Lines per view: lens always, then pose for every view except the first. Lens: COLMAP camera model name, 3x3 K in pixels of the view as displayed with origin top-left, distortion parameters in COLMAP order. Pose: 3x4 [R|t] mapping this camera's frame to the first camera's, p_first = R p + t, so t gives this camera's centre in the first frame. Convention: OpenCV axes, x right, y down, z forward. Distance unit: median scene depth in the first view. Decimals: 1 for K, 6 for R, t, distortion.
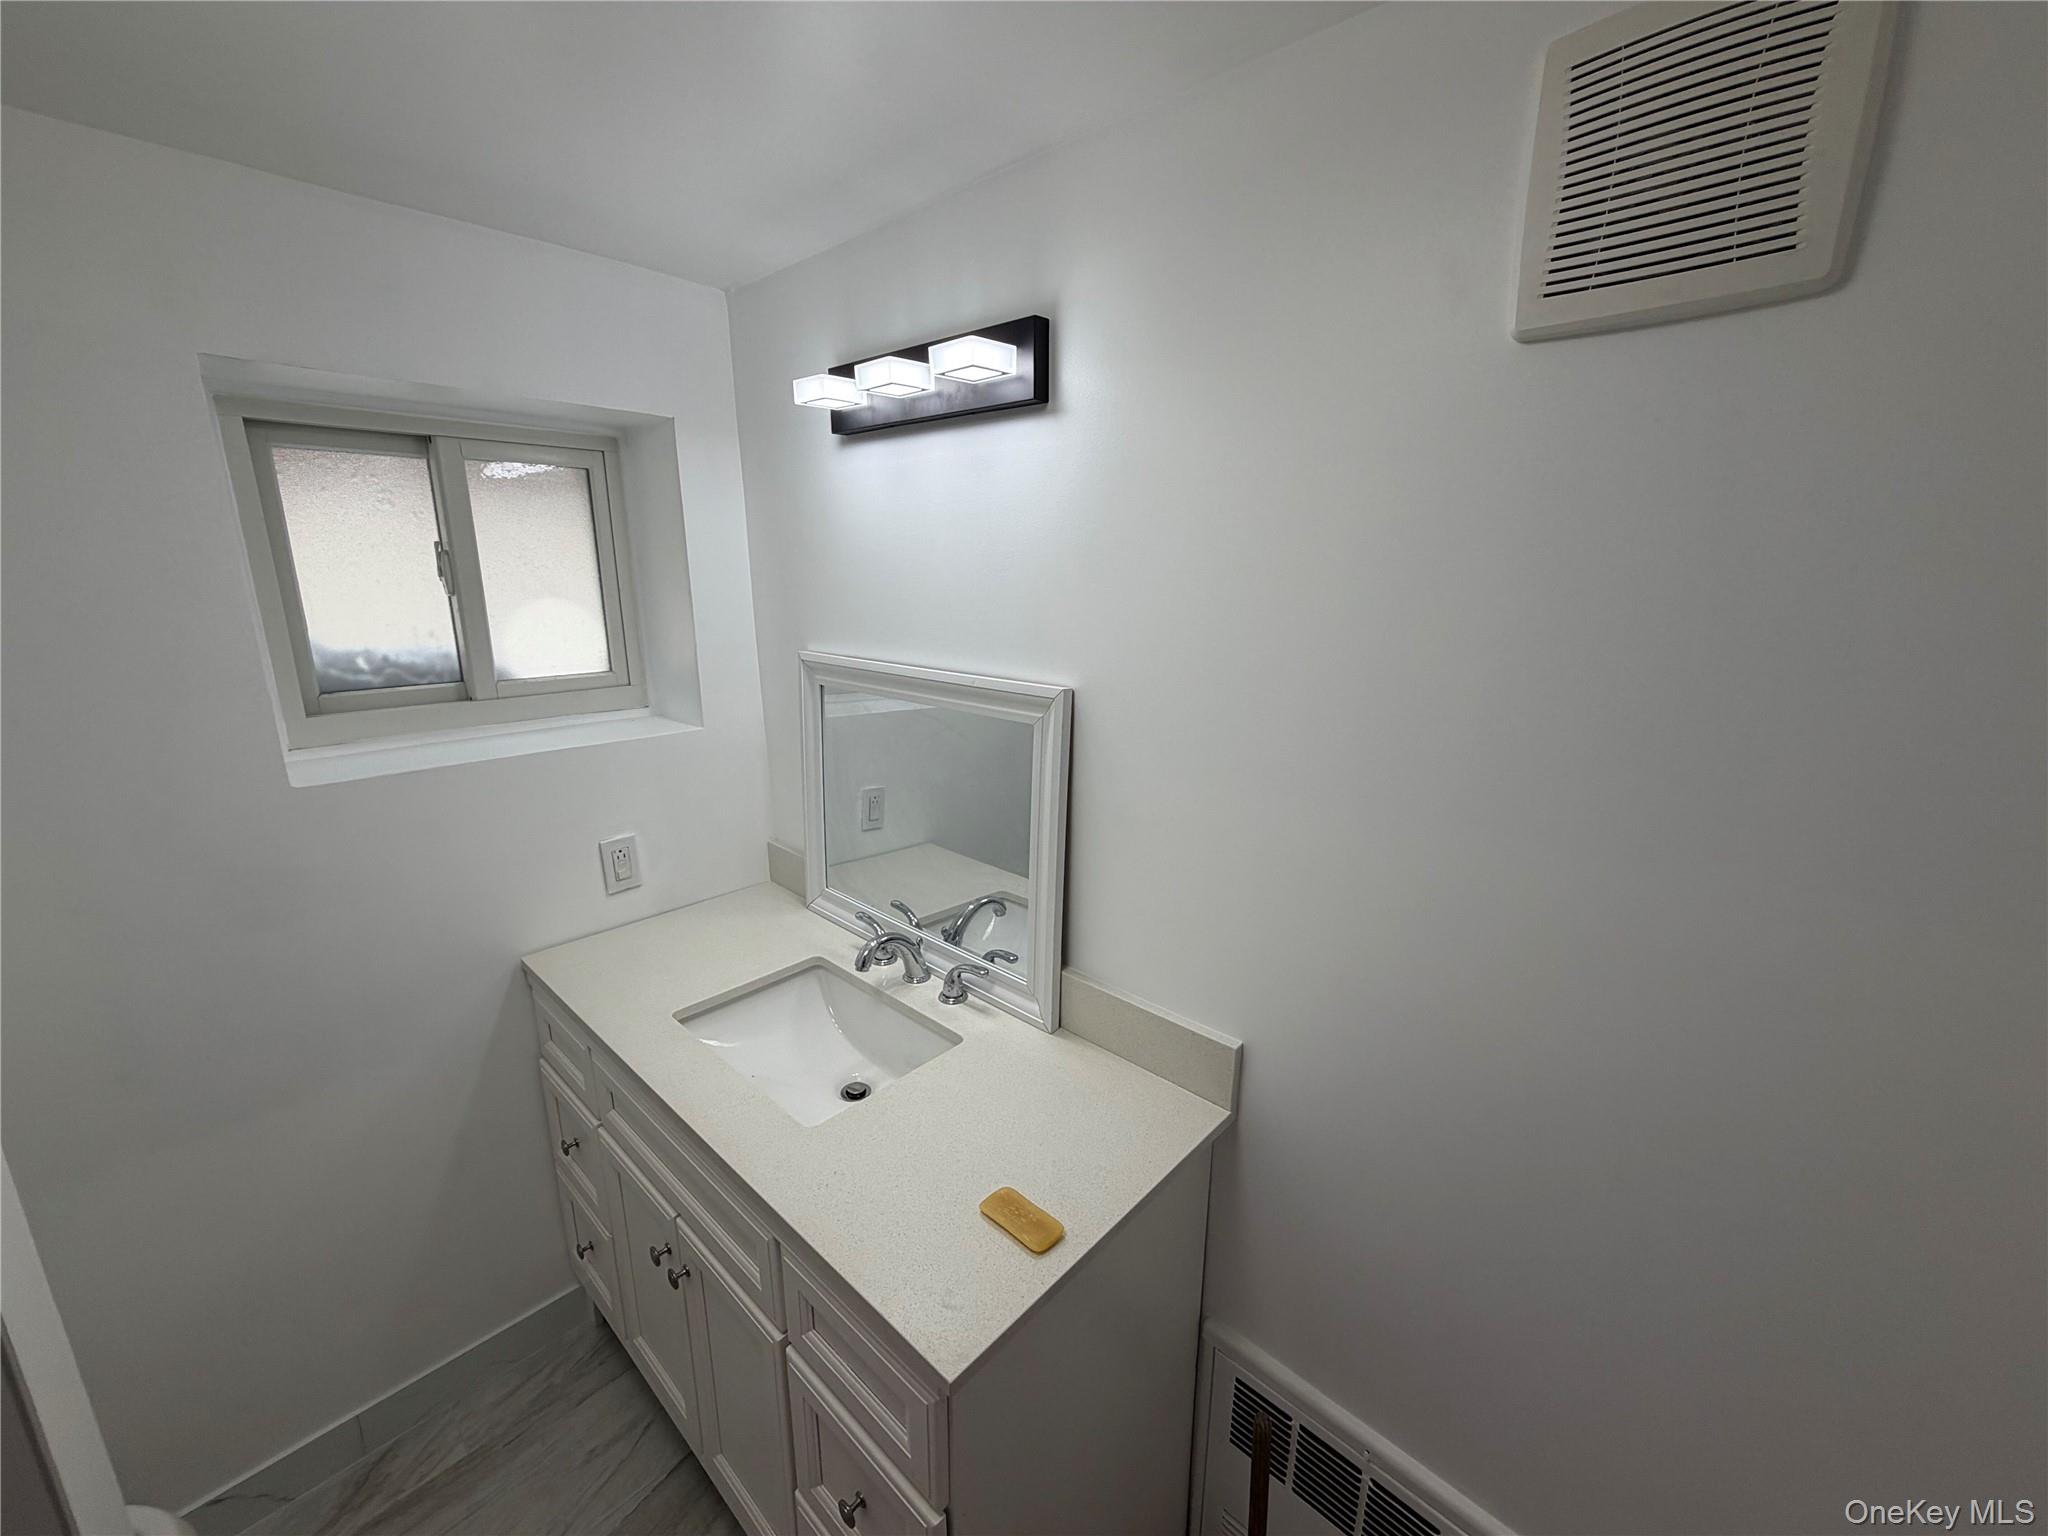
lens RADIAL K [[805.3, 0, 1021.2], [0, 805.3, 765.5], [0, 0, 1]] dist [0.002208, 0.000213]
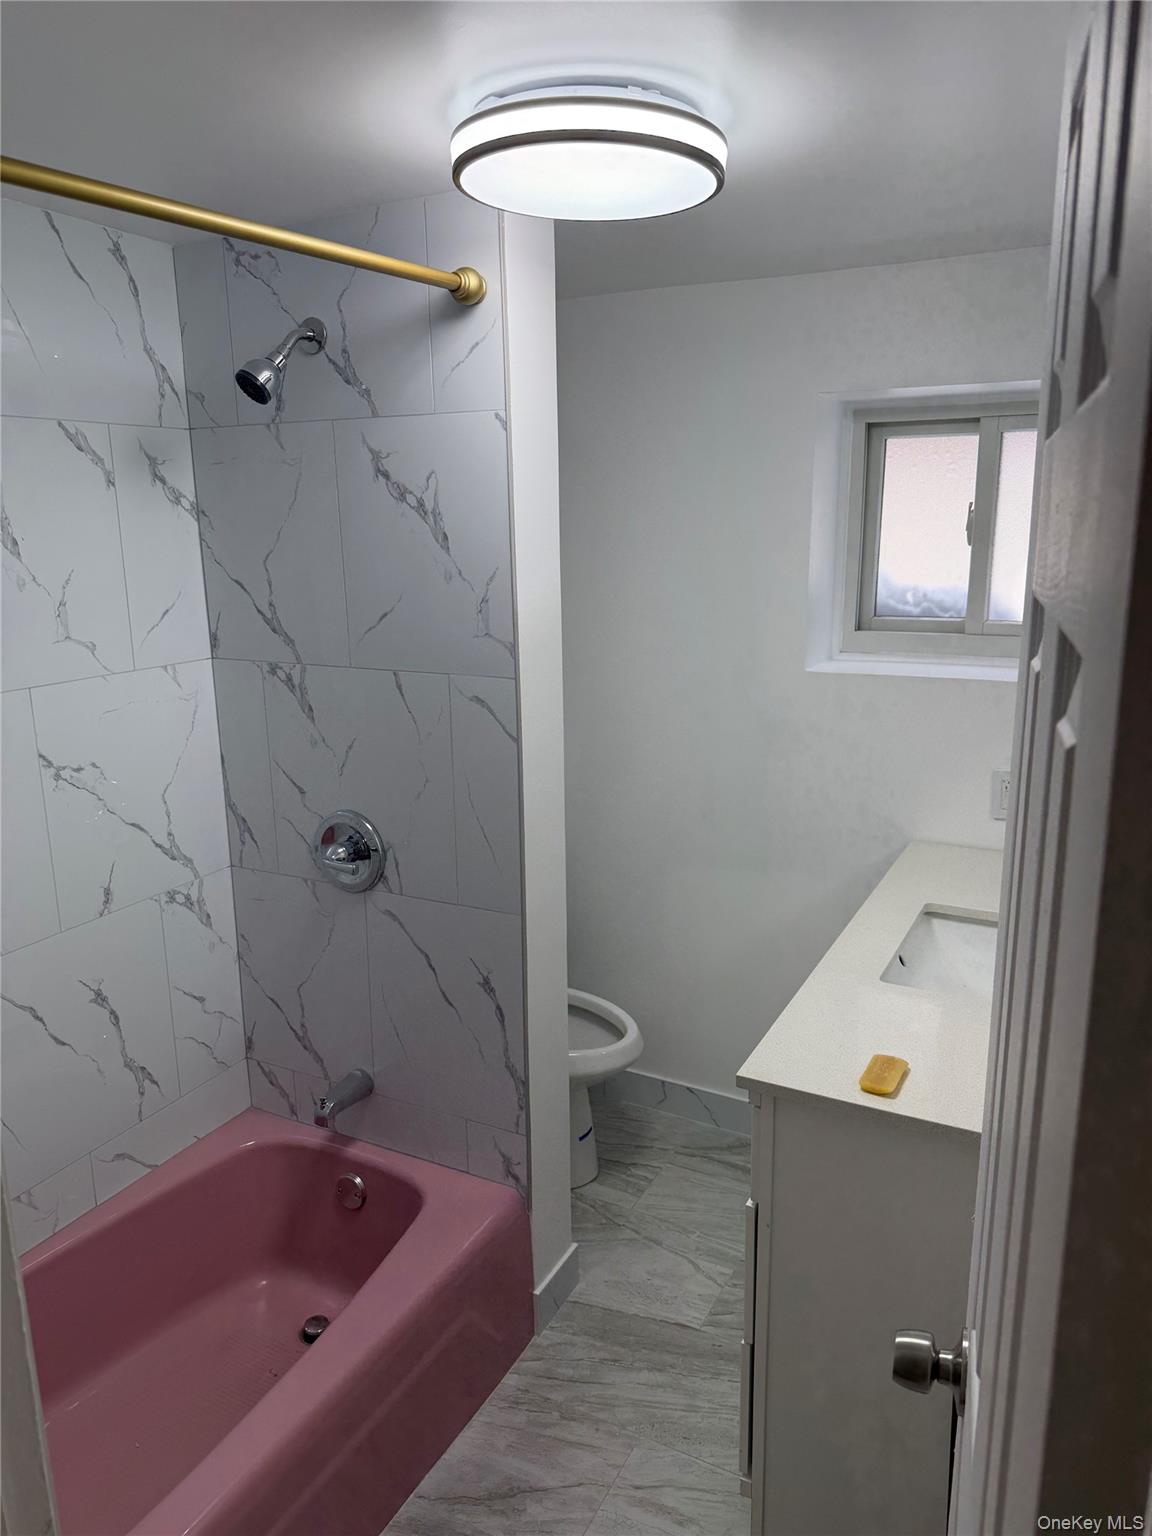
lens RADIAL K [[1066.2, 0, 574.5], [0, 1066.2, 771.5], [0, 0, 1]] dist [0.037163, -0.018584]
pose [[0.260406, 0.206570, -0.943143, 0.740219], [-0.214331, 0.964839, 0.152144, -0.001213], [0.941409, 0.162525, 0.295524, 0.019985]]
